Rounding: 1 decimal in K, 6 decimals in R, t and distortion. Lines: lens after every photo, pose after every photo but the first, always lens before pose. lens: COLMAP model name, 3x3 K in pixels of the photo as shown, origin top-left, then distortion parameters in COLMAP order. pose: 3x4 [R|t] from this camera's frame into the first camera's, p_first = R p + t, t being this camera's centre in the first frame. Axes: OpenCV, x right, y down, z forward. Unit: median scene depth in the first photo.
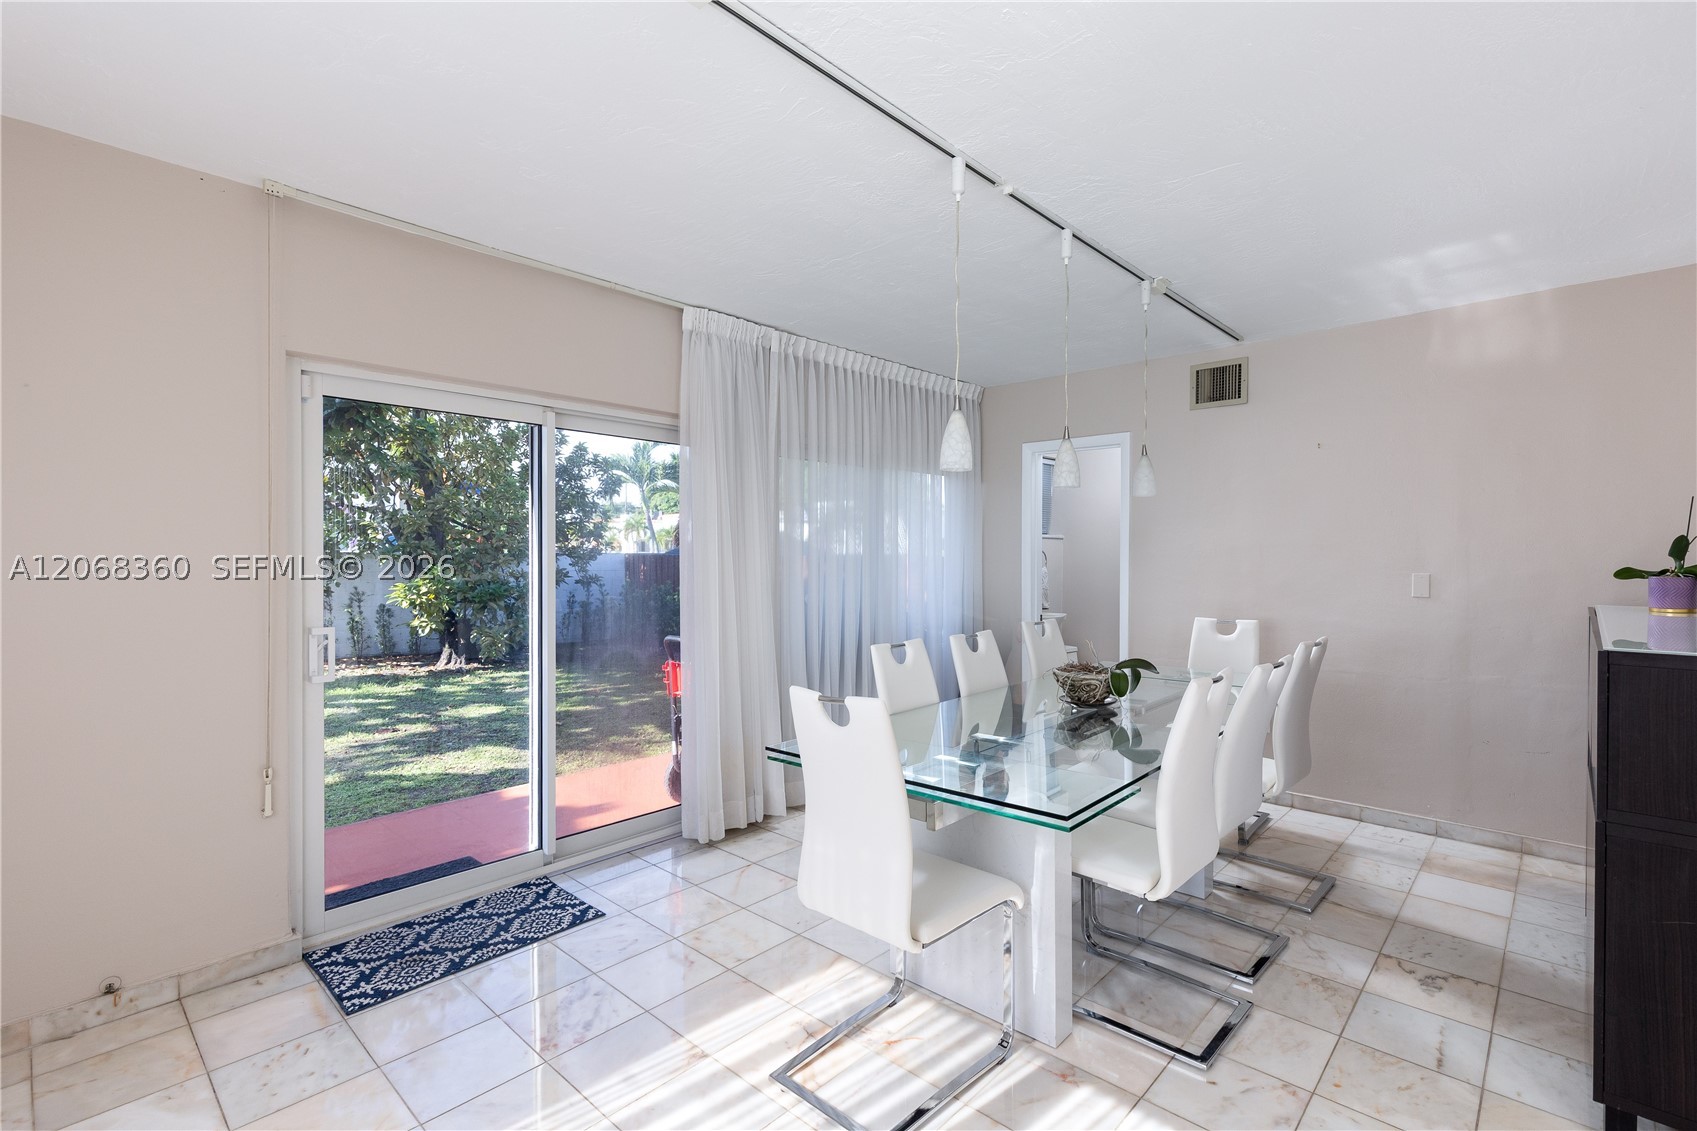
lens RADIAL K [[770.9, 0, 845.8], [0, 770.9, 568.7], [0, 0, 1]] dist [-0.000828, -0.000024]
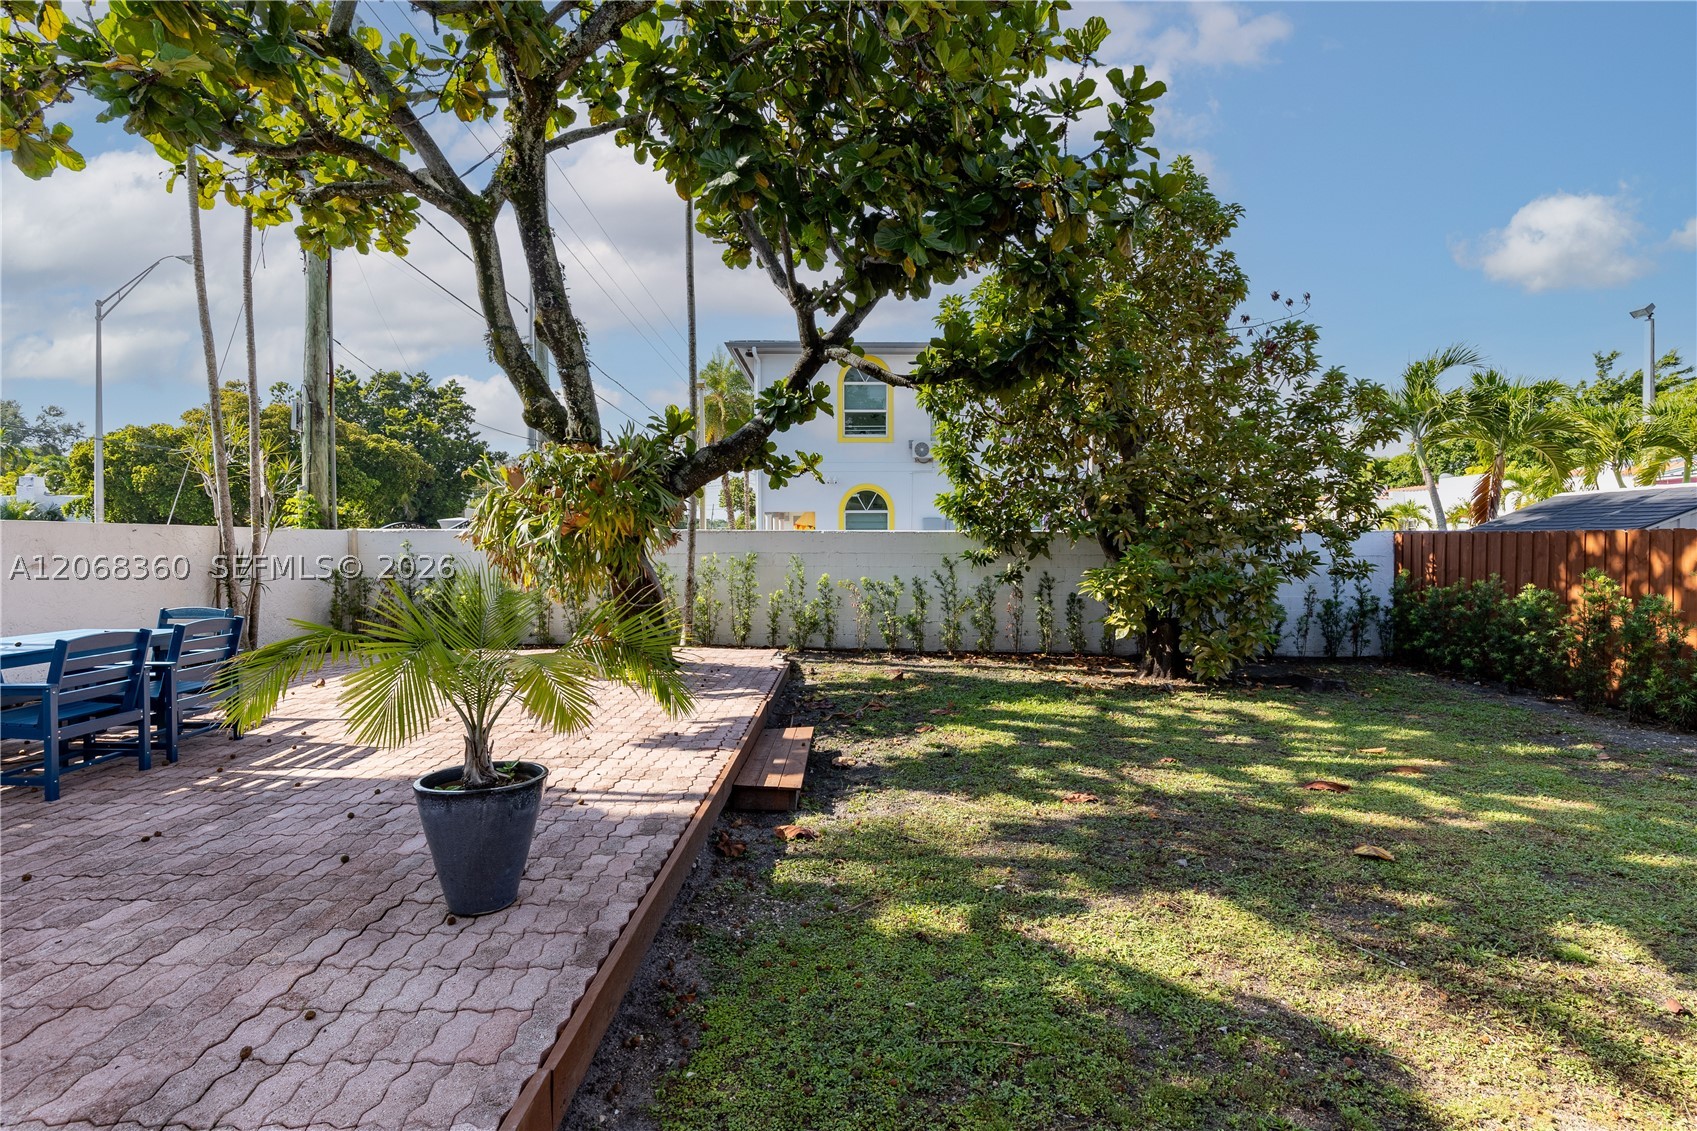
lens RADIAL K [[770.9, 0, 862.5], [0, 770.9, 567.5], [0, 0, 1]] dist [-0.000828, -0.000024]
pose [[0.691183, 0.018505, -0.722443, -0.486284], [-0.008763, 0.999813, 0.017226, 0.018165], [0.722626, -0.005576, 0.691216, 0.803529]]
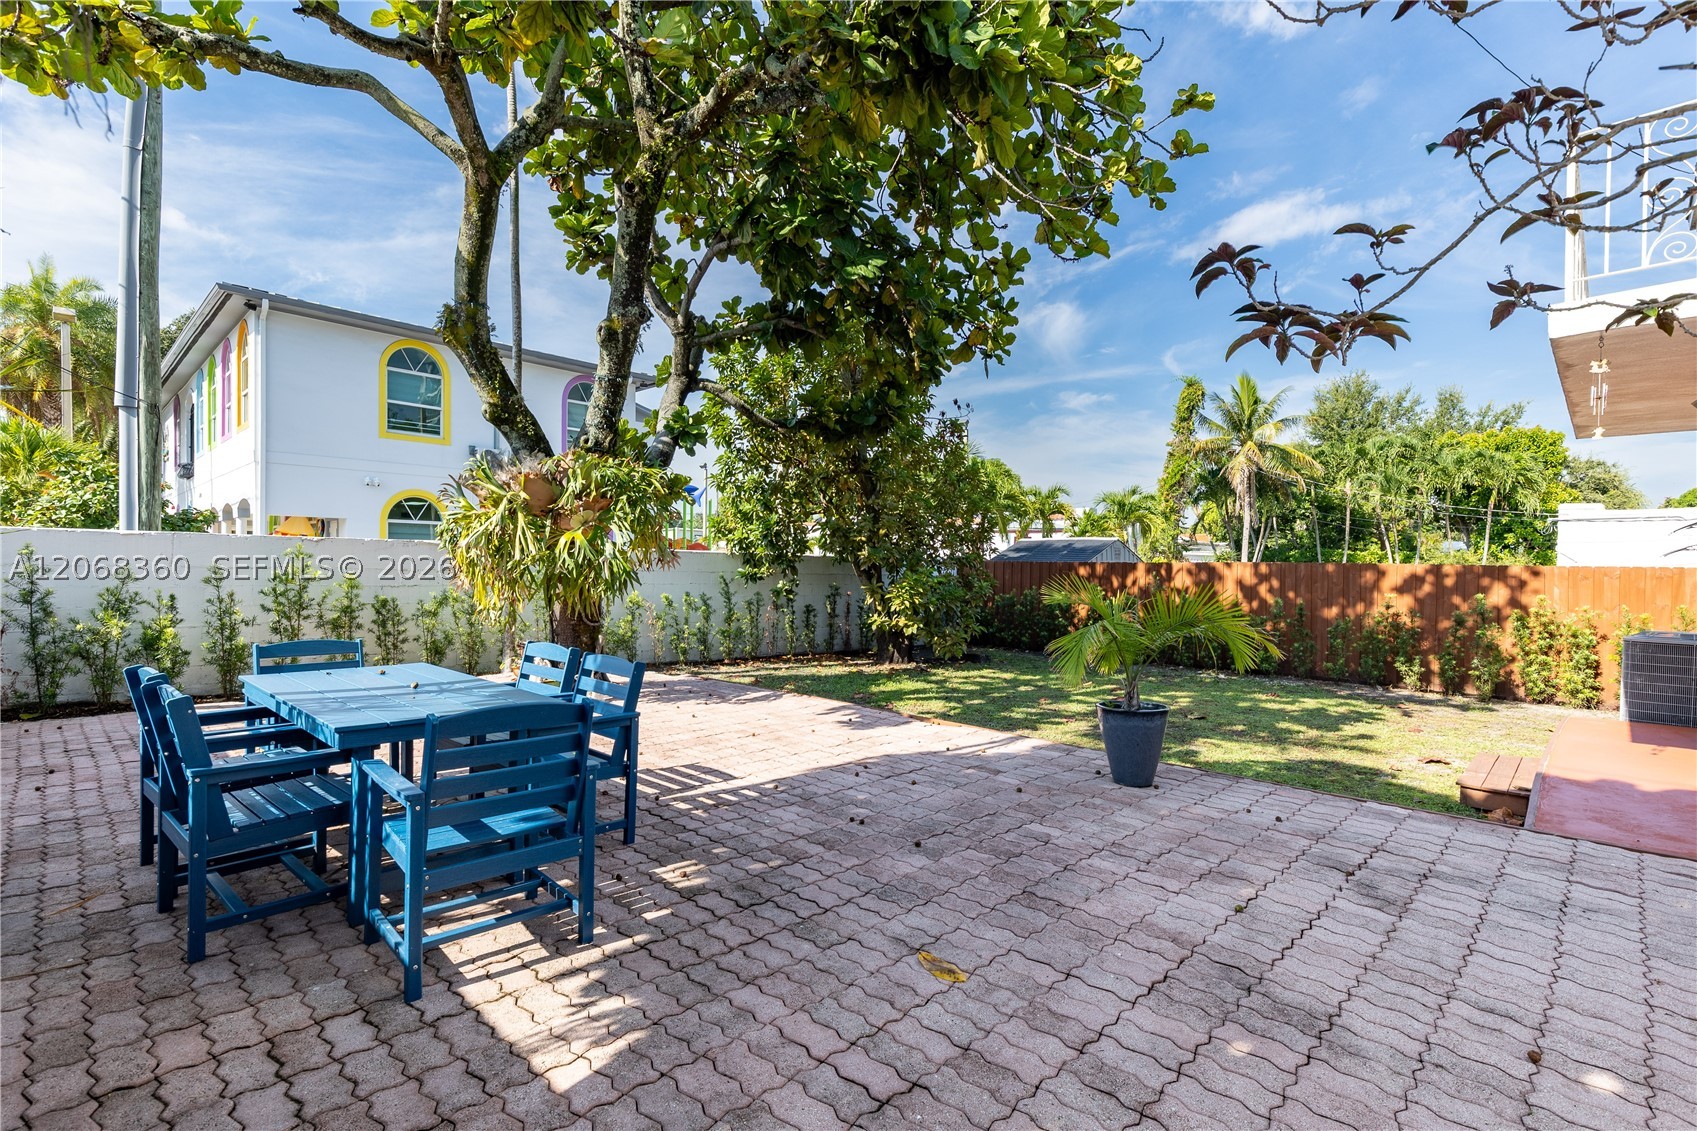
lens RADIAL K [[770.9, 0, 860.3], [0, 770.9, 568.8], [0, 0, 1]] dist [-0.000828, -0.000024]
pose [[0.999658, 0.015850, -0.020809, -1.634635], [-0.016133, 0.999779, -0.013505, 0.030619], [0.020591, 0.013836, 0.999692, -0.173487]]
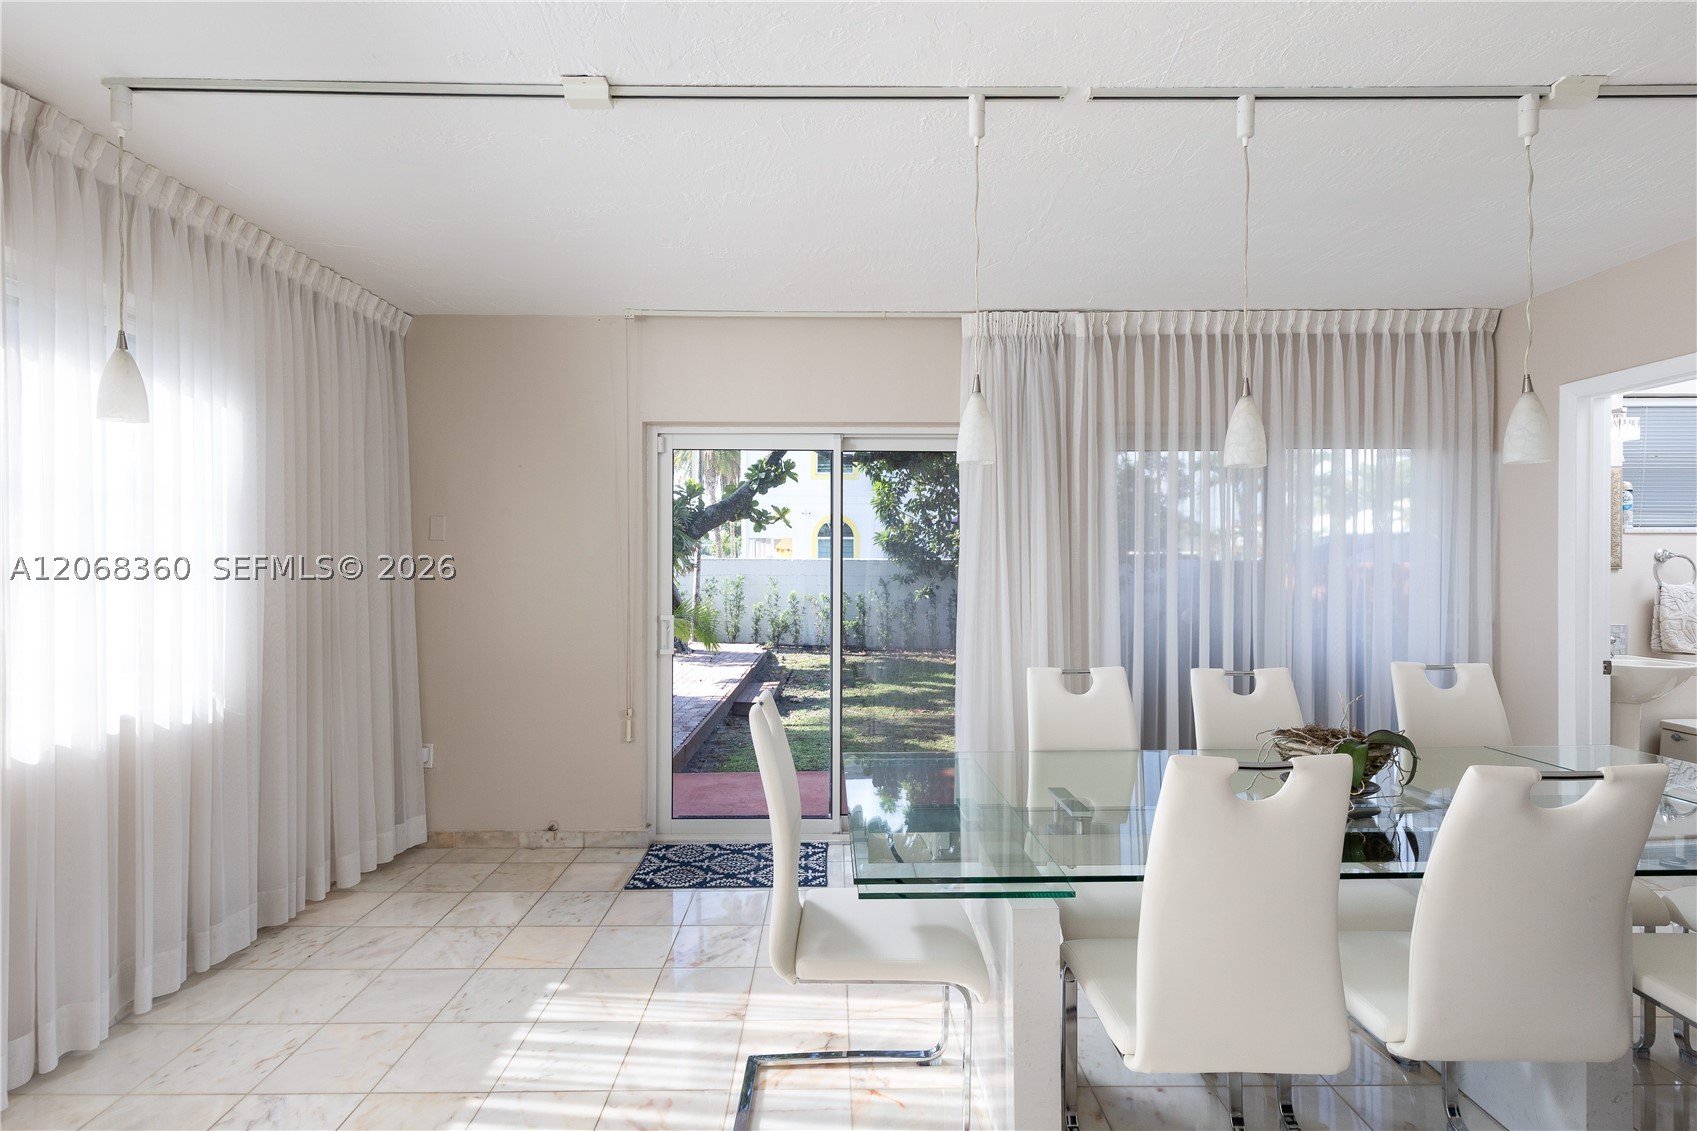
lens RADIAL K [[770.9, 0, 835.0], [0, 770.9, 568.3], [0, 0, 1]] dist [-0.000828, -0.000024]
pose [[0.681410, 0.003986, -0.731891, 0.351637], [-0.011081, 0.999927, -0.004872, -0.003362], [0.731818, 0.011430, 0.681404, 0.169655]]
